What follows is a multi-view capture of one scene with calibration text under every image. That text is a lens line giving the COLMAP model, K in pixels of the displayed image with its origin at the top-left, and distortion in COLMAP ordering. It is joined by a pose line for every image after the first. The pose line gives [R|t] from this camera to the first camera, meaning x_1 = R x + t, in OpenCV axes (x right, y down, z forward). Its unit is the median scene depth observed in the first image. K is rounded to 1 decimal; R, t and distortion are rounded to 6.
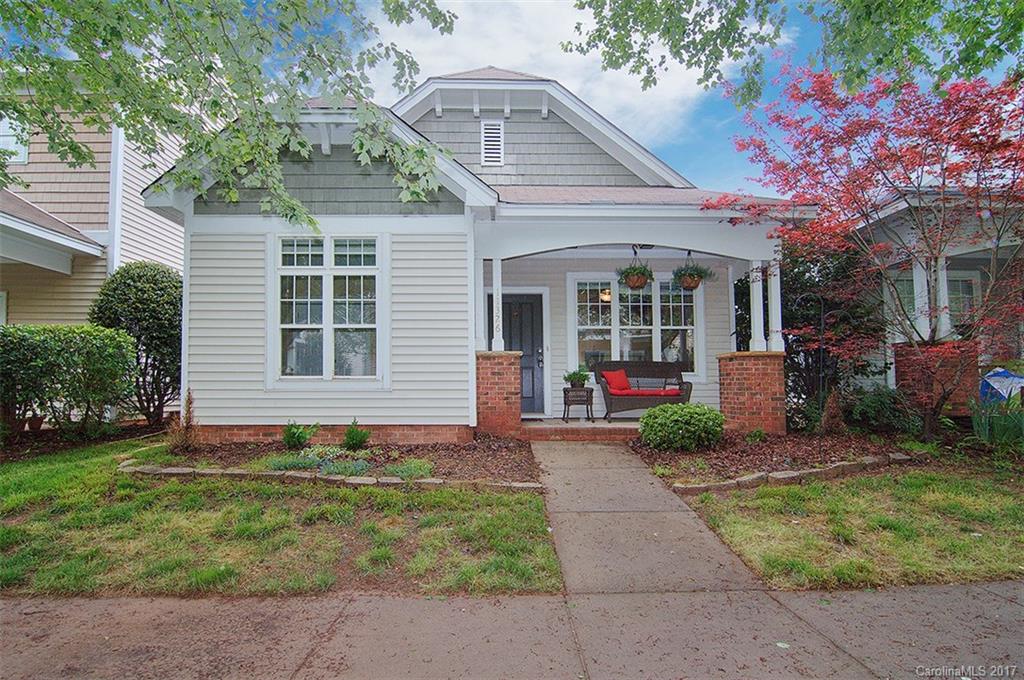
lens RADIAL K [[497.6, 0, 508.1], [0, 497.6, 336.7], [0, 0, 1]] dist [-0.000264, -0.000110]
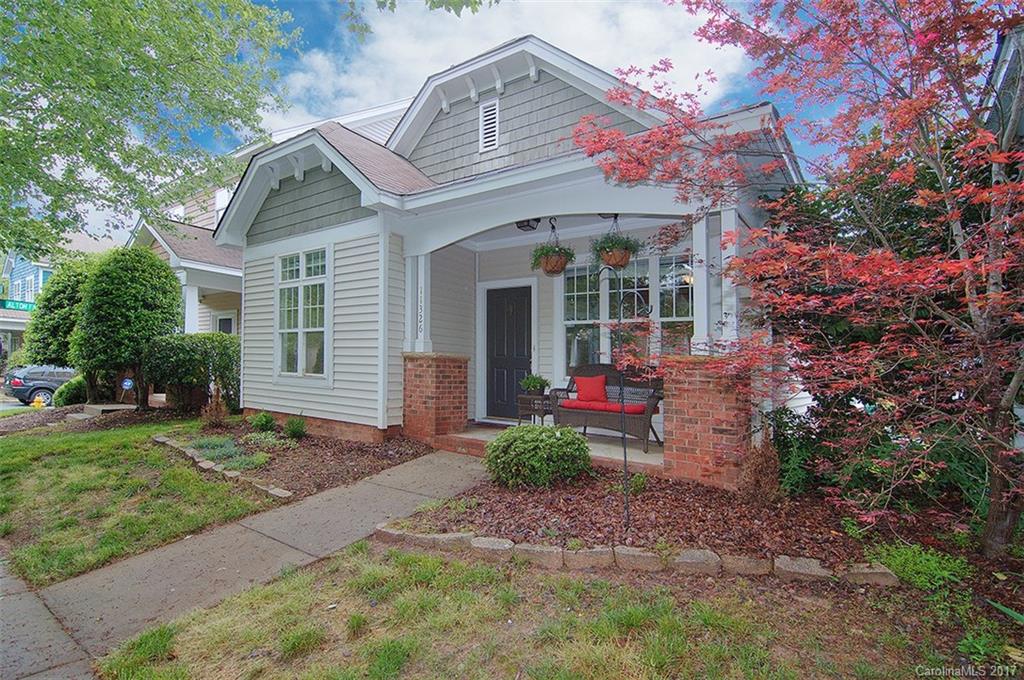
lens RADIAL K [[505.3, 0, 523.9], [0, 505.3, 336.6], [0, 0, 1]] dist [0.000207, -0.000922]
pose [[0.805952, -0.012766, -0.591843, 0.685472], [0.020640, 0.999766, 0.006541, -0.003082], [0.591620, -0.017488, 0.806027, 0.328195]]
